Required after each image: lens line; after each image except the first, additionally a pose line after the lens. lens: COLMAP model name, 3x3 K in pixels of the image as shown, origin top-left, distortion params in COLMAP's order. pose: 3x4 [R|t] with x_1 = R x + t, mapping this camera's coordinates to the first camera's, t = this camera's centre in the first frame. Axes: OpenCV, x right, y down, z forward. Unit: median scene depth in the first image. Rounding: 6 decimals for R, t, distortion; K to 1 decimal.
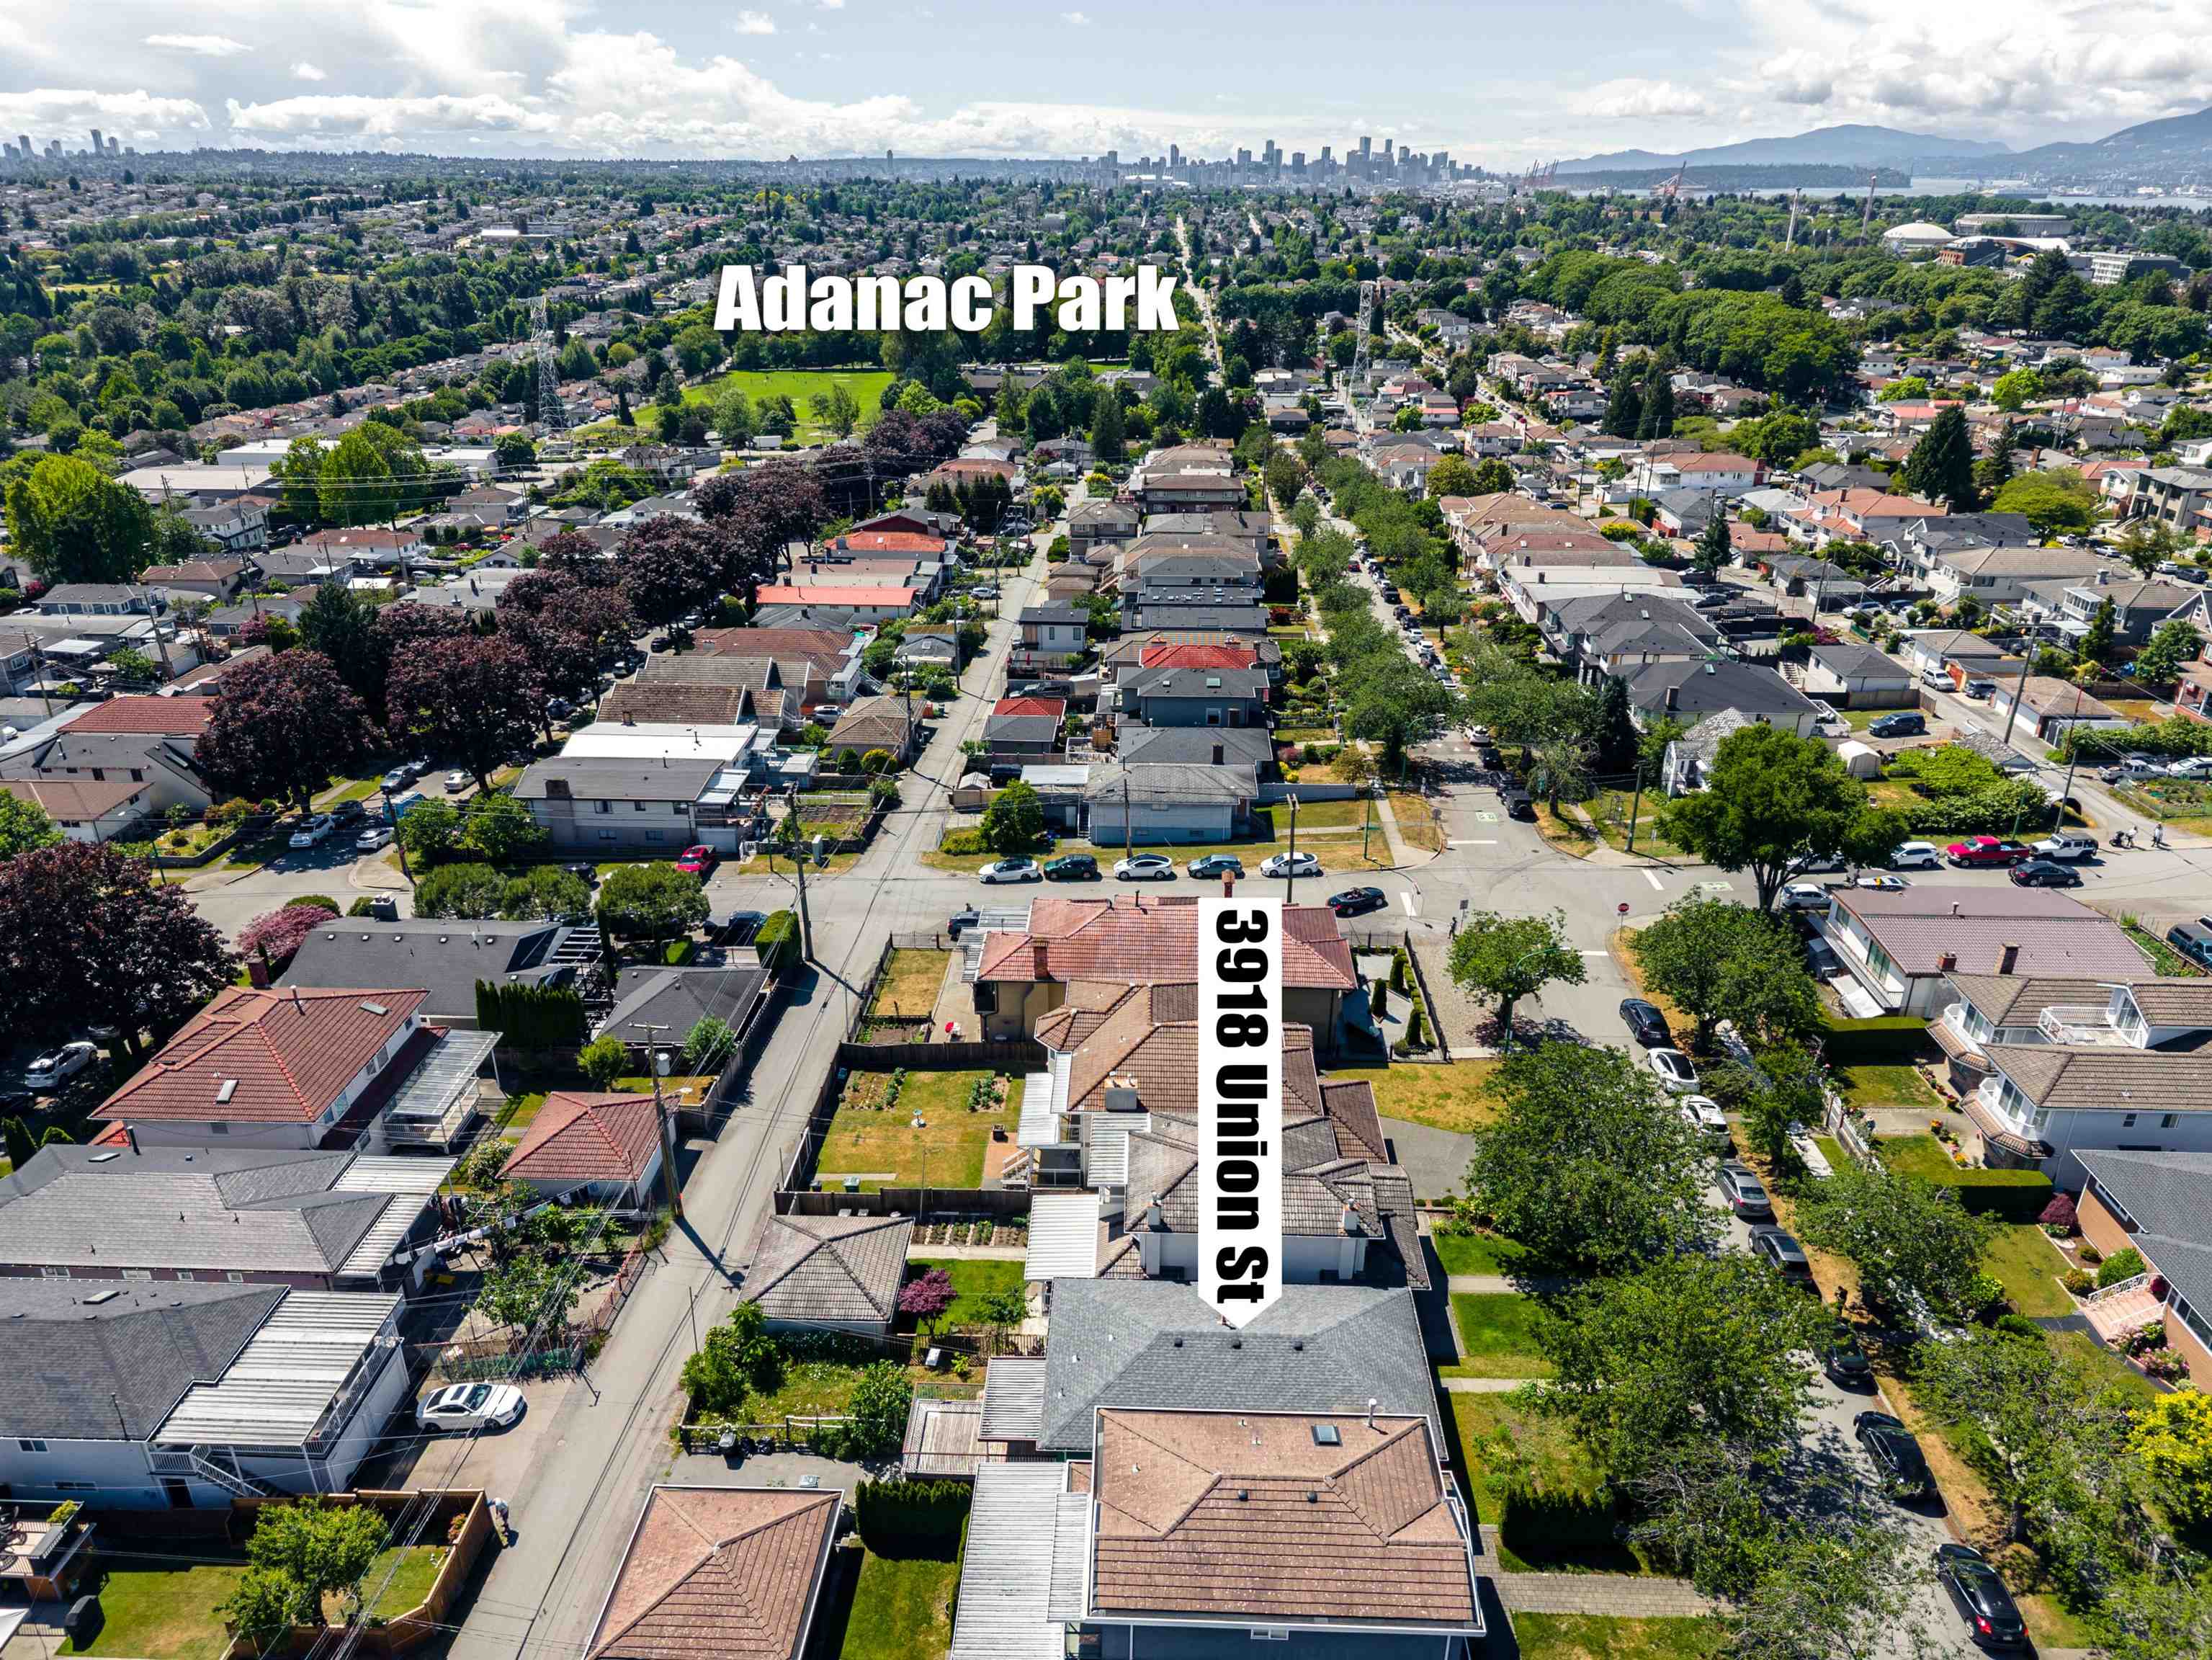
lens RADIAL K [[1308.8, 0, 1106.0], [0, 1308.8, 830.0], [0, 0, 1]] dist [-0.095079, 0.033838]
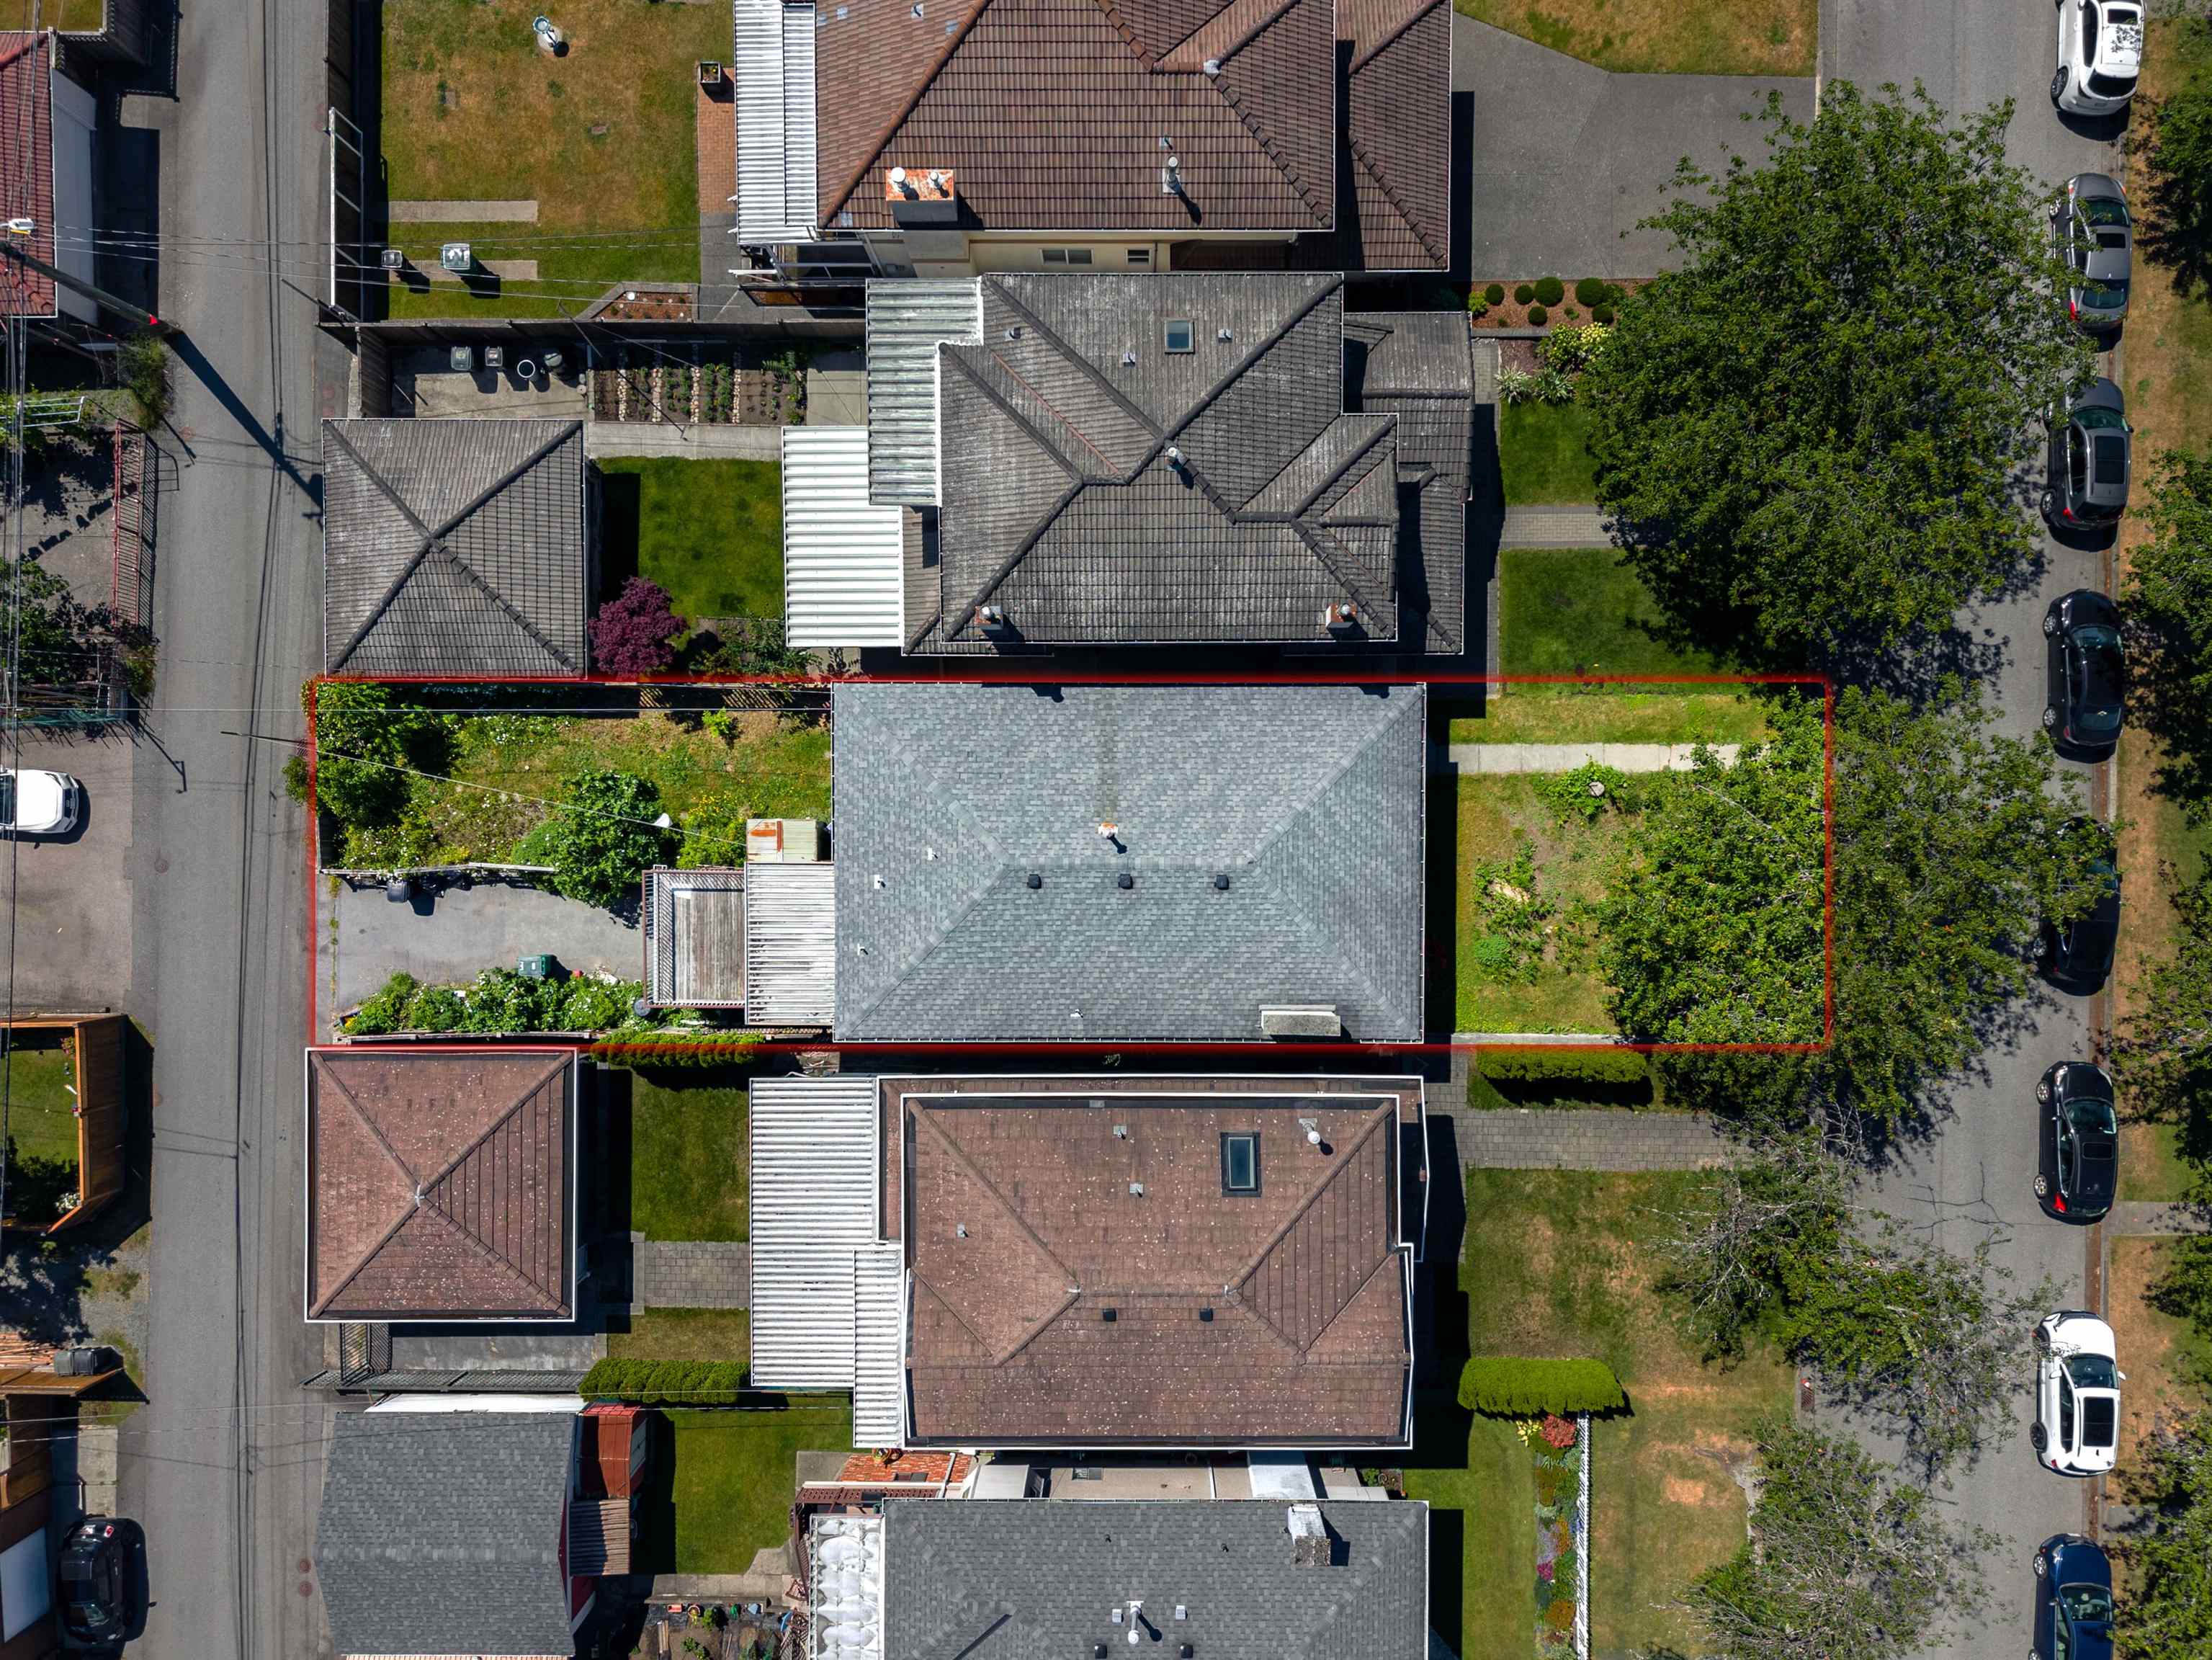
lens RADIAL K [[1480.5, 0, 1121.6], [0, 1480.5, 819.5], [0, 0, 1]] dist [-0.001950, -0.011351]
pose [[0.999168, -0.040349, 0.005896, 0.087485], [0.010499, 0.394251, 0.918943, -0.257256], [-0.039403, -0.918117, 0.394347, 0.678095]]
